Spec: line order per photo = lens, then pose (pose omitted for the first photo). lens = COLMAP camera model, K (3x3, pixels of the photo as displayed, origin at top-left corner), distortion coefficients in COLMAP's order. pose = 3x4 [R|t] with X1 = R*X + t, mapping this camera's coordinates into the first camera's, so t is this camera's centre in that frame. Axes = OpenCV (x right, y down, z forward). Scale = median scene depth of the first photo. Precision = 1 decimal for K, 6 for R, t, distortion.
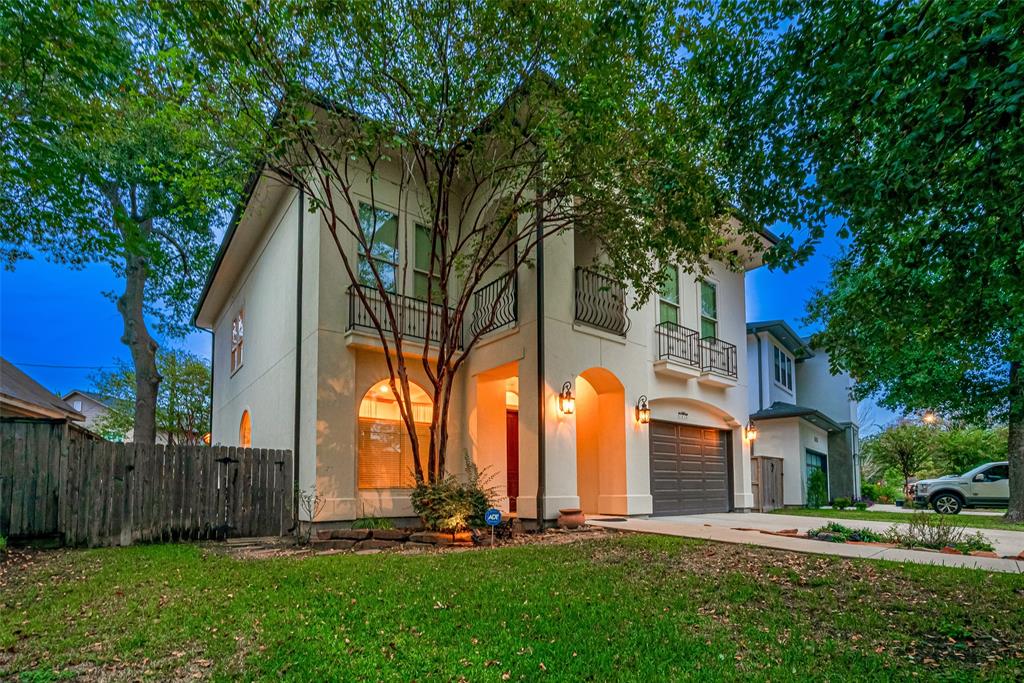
lens RADIAL K [[430.7, 0, 512.0], [0, 430.7, 313.5], [0, 0, 1]] dist [-0.000186, 0.000036]
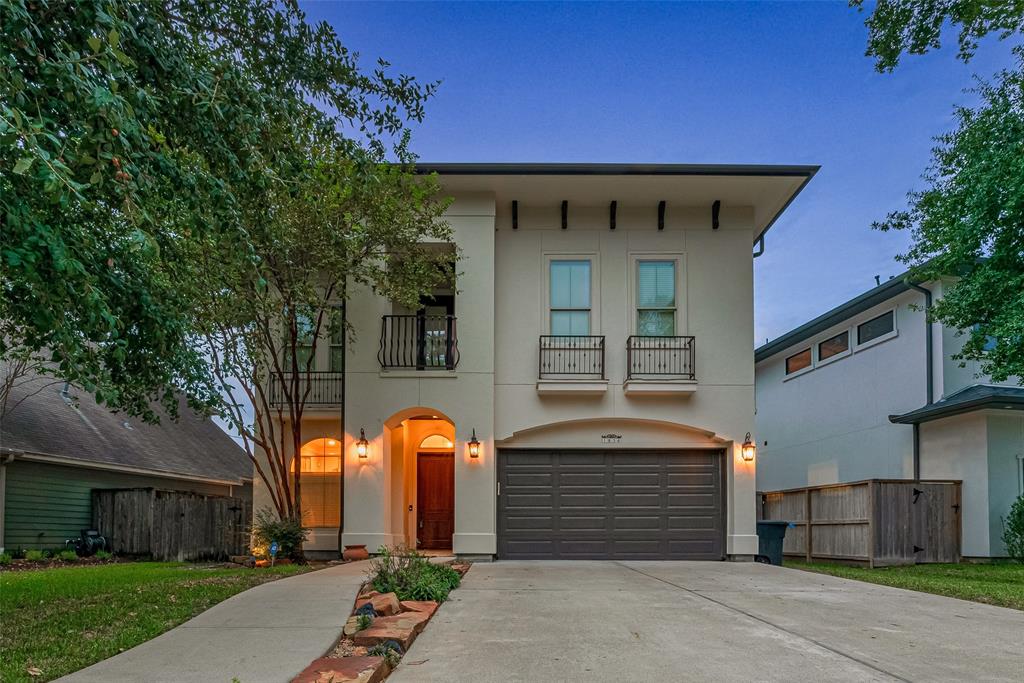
lens RADIAL K [[419.5, 0, 512.0], [0, 419.5, 341.5], [0, 0, 1]] dist [0.000756, 0.000036]
pose [[0.810316, -0.240828, -0.534218, 0.937554], [0.217843, 0.970112, -0.106901, 0.128115], [0.543996, -0.029752, 0.838560, 0.282834]]
